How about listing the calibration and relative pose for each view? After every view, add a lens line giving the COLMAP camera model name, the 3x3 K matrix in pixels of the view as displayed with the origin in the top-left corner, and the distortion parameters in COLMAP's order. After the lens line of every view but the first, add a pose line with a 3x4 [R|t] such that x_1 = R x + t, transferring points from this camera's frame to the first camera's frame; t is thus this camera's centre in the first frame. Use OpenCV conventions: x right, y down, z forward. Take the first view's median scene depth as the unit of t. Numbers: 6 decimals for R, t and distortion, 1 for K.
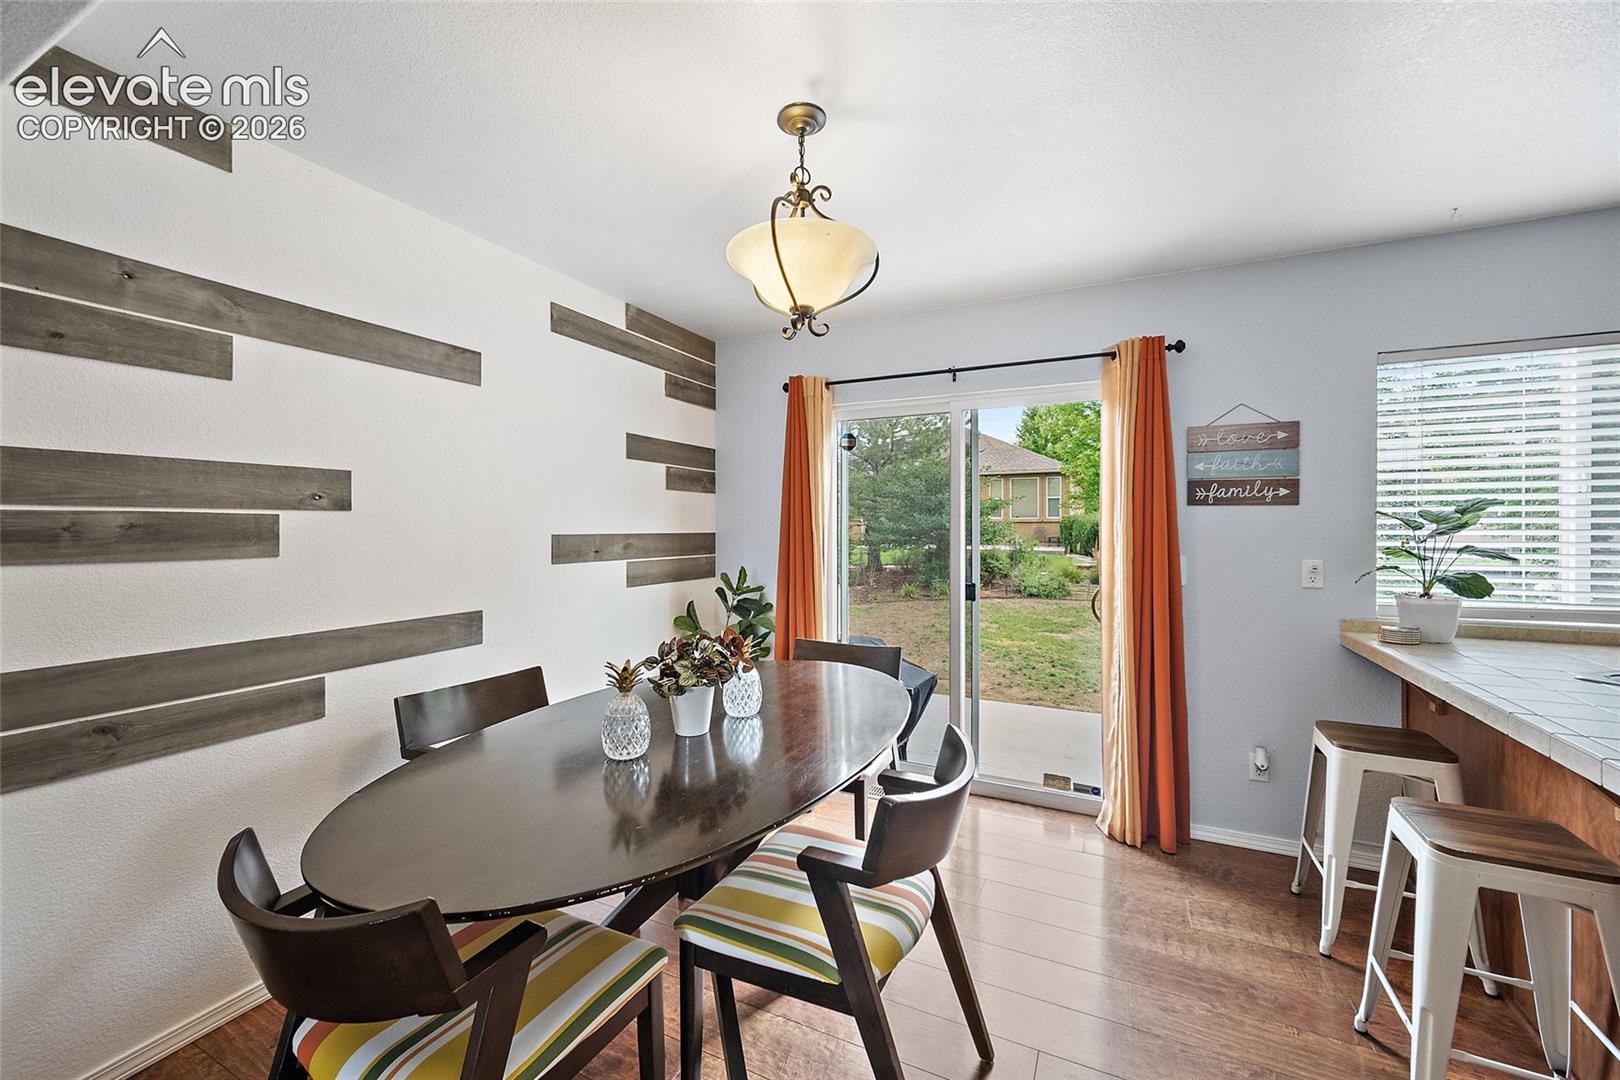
lens RADIAL K [[639.0, 0, 819.4], [0, 639.0, 535.6], [0, 0, 1]] dist [-0.010772, 0.003618]
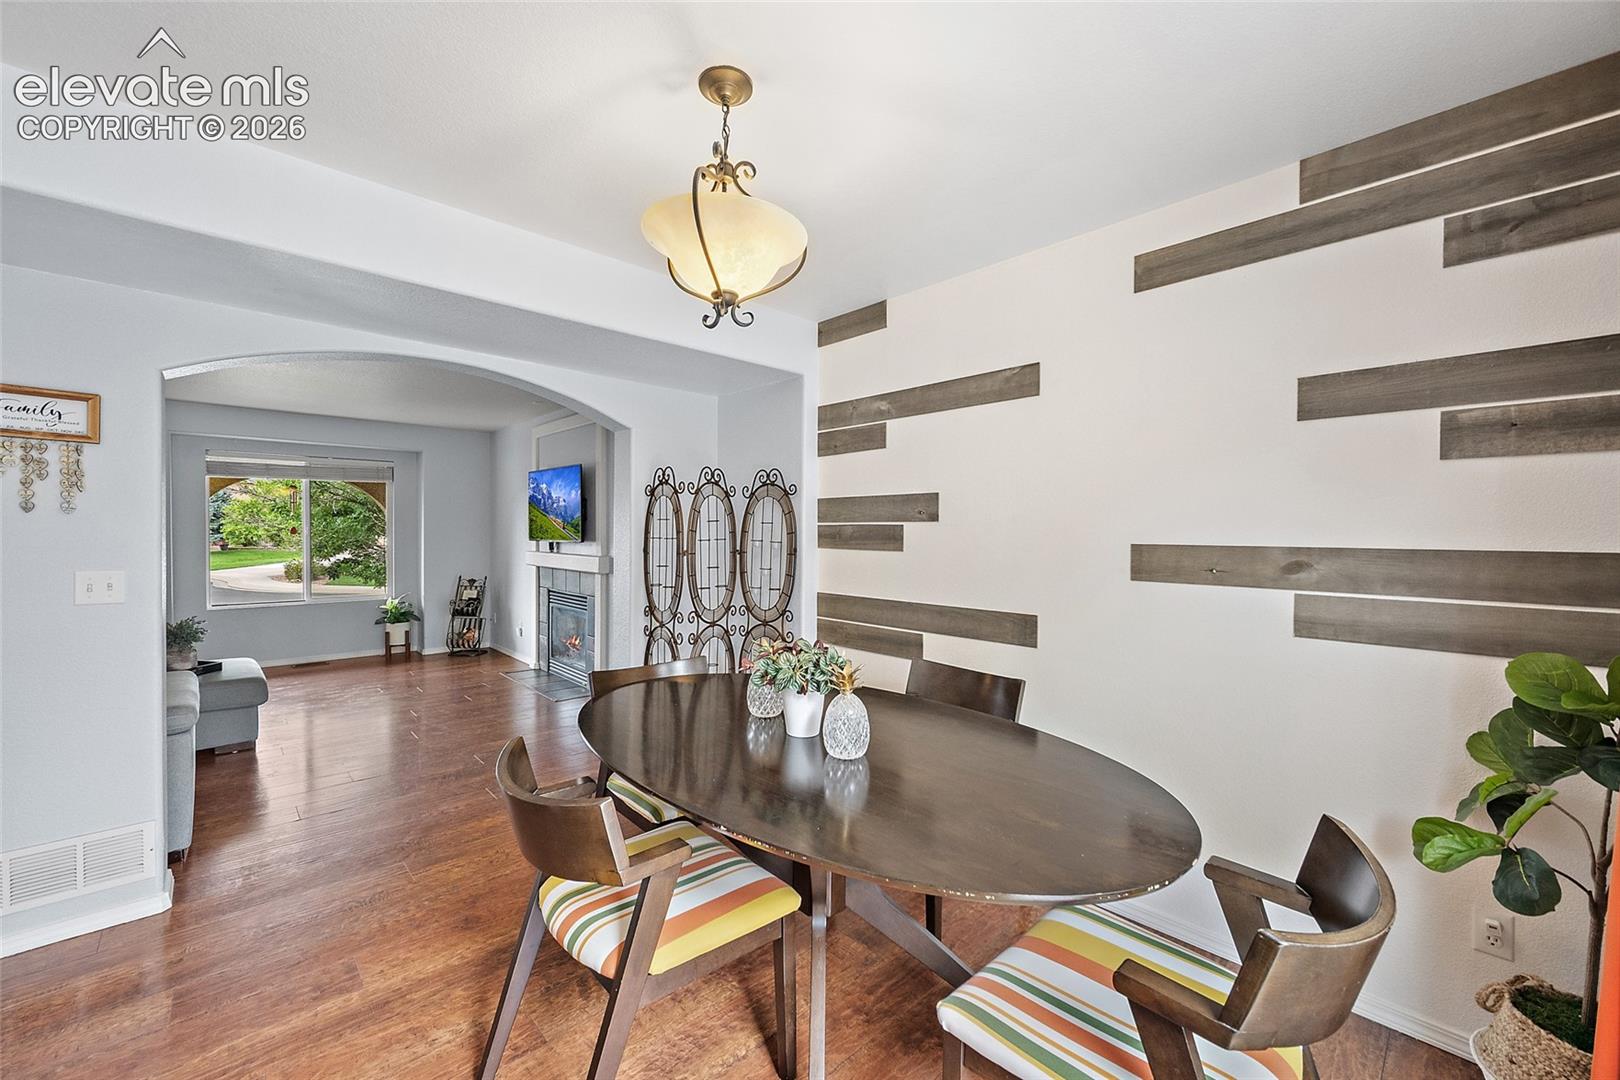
lens RADIAL K [[637.8, 0, 799.1], [0, 637.8, 545.7], [0, 0, 1]] dist [-0.001303, -0.001006]
pose [[-0.374126, 0.029570, -0.926906, 0.408217], [-0.012132, 0.999250, 0.036775, -0.019942], [0.927299, 0.025004, -0.373486, 0.750281]]
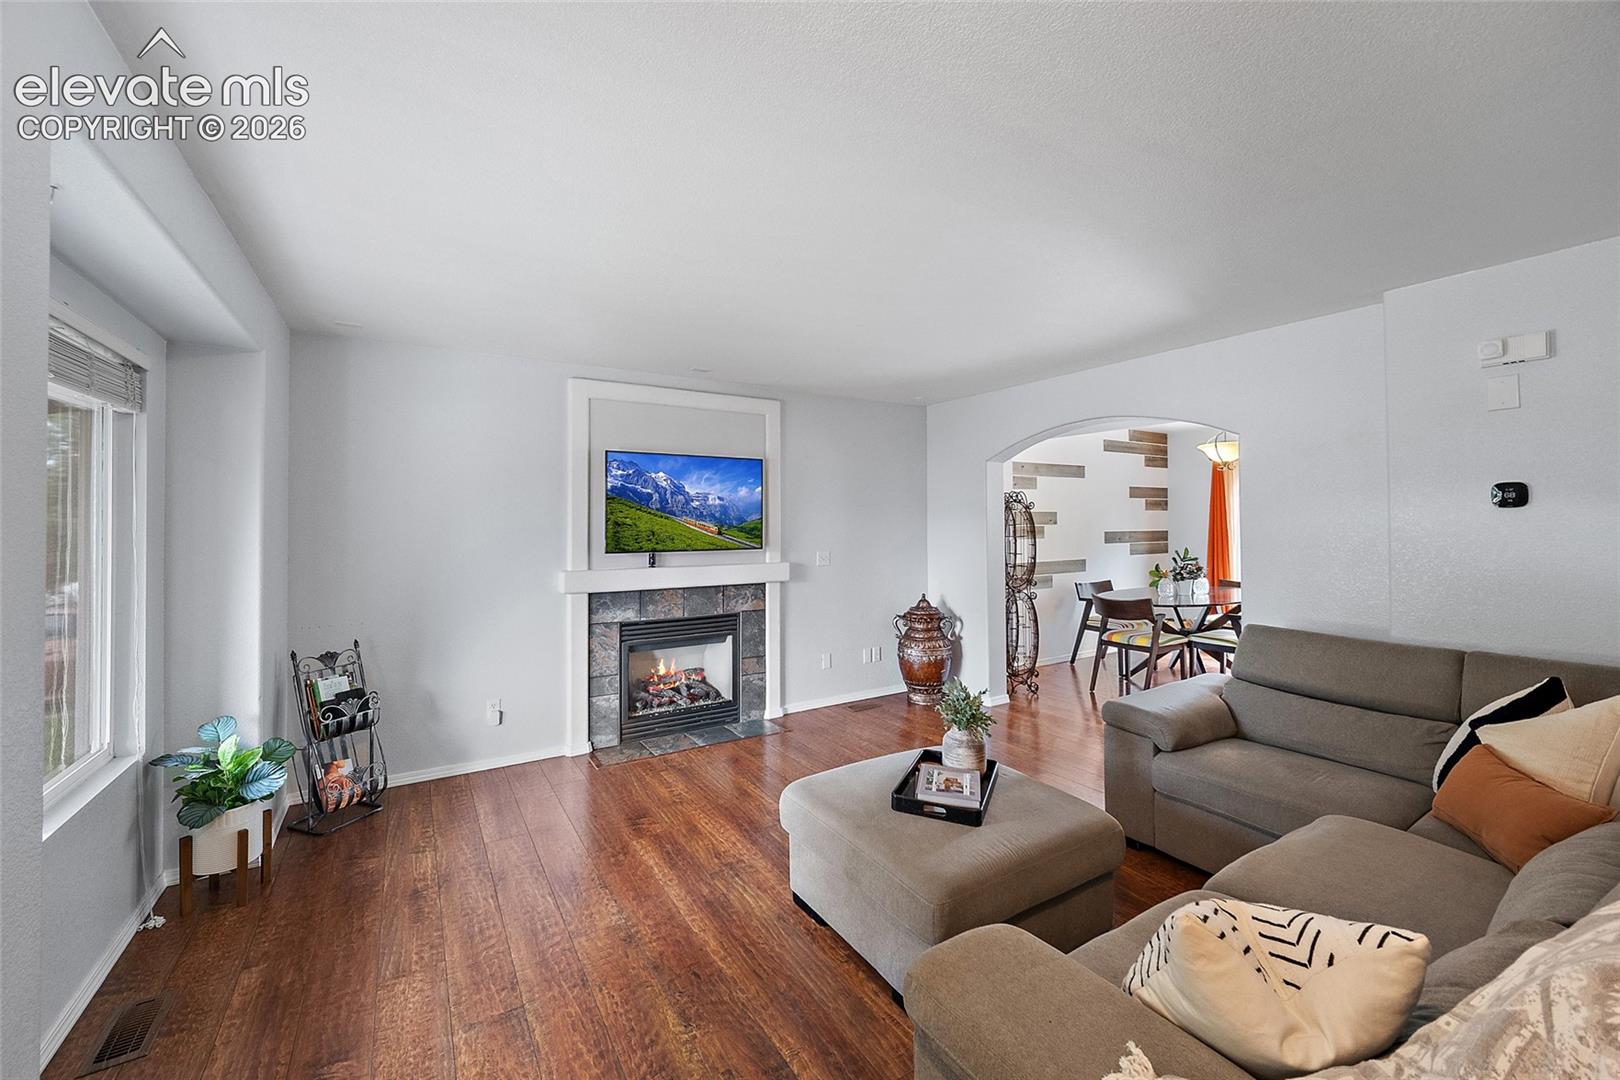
lens RADIAL K [[639.0, 0, 799.9], [0, 639.0, 527.5], [0, 0, 1]] dist [-0.010772, 0.003618]
pose [[0.830504, -0.009603, -0.556930, -0.014971], [0.002952, 0.999913, -0.012838, 0.009078], [0.557005, 0.009018, 0.830460, -1.447145]]
